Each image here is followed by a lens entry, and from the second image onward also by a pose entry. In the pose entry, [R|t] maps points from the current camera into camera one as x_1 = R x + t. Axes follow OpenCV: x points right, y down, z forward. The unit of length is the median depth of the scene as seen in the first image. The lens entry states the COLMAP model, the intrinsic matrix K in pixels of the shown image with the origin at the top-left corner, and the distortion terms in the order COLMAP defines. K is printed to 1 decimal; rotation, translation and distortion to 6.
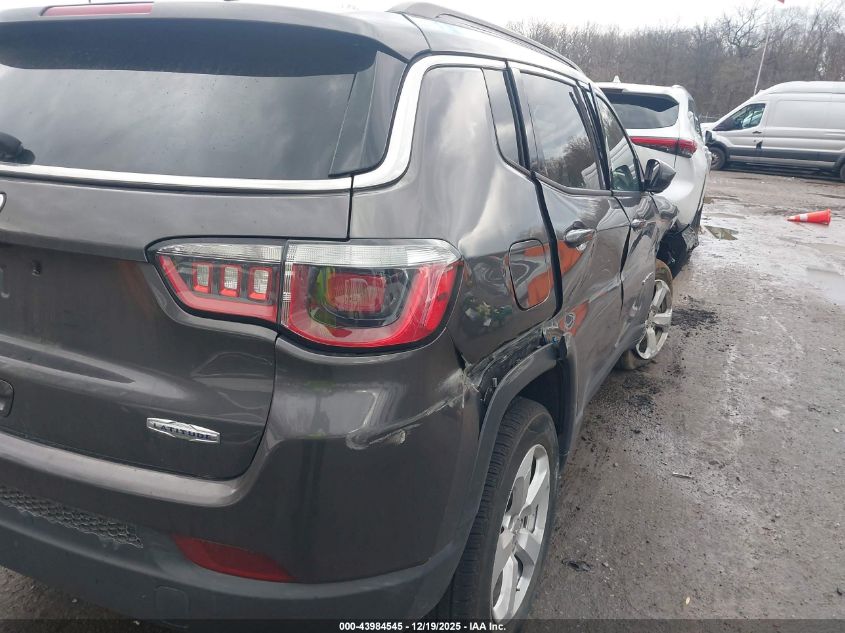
lens RADIAL K [[662.3, 0, 422.6], [0, 662.3, 313.9], [0, 0, 1]] dist [0.022971, -0.036838]
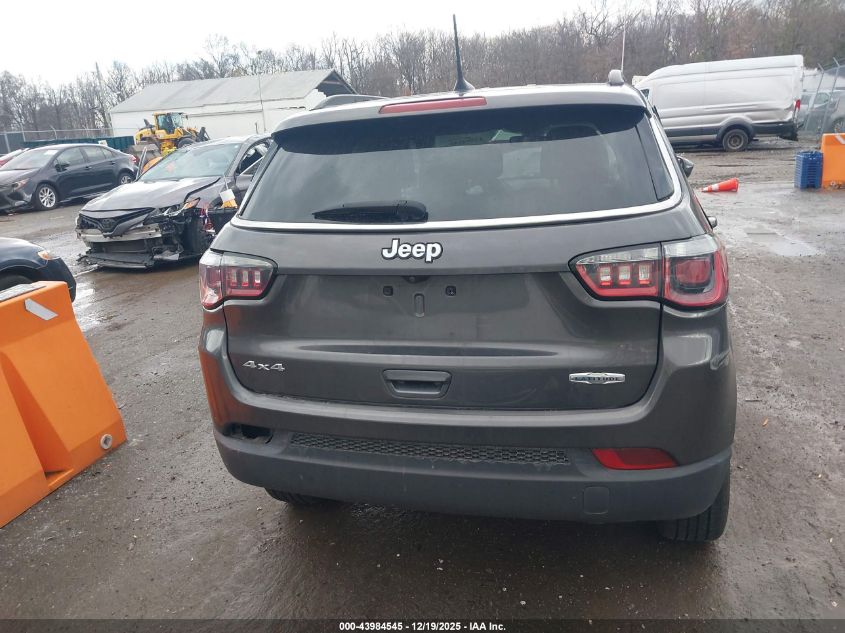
lens RADIAL K [[662.3, 0, 422.0], [0, 662.3, 317.3], [0, 0, 1]] dist [0.022971, -0.036838]
pose [[0.979087, -0.156069, 0.130503, -0.814623], [0.157962, 0.987436, -0.004215, -0.017174], [-0.128206, 0.024741, 0.991439, -0.402789]]
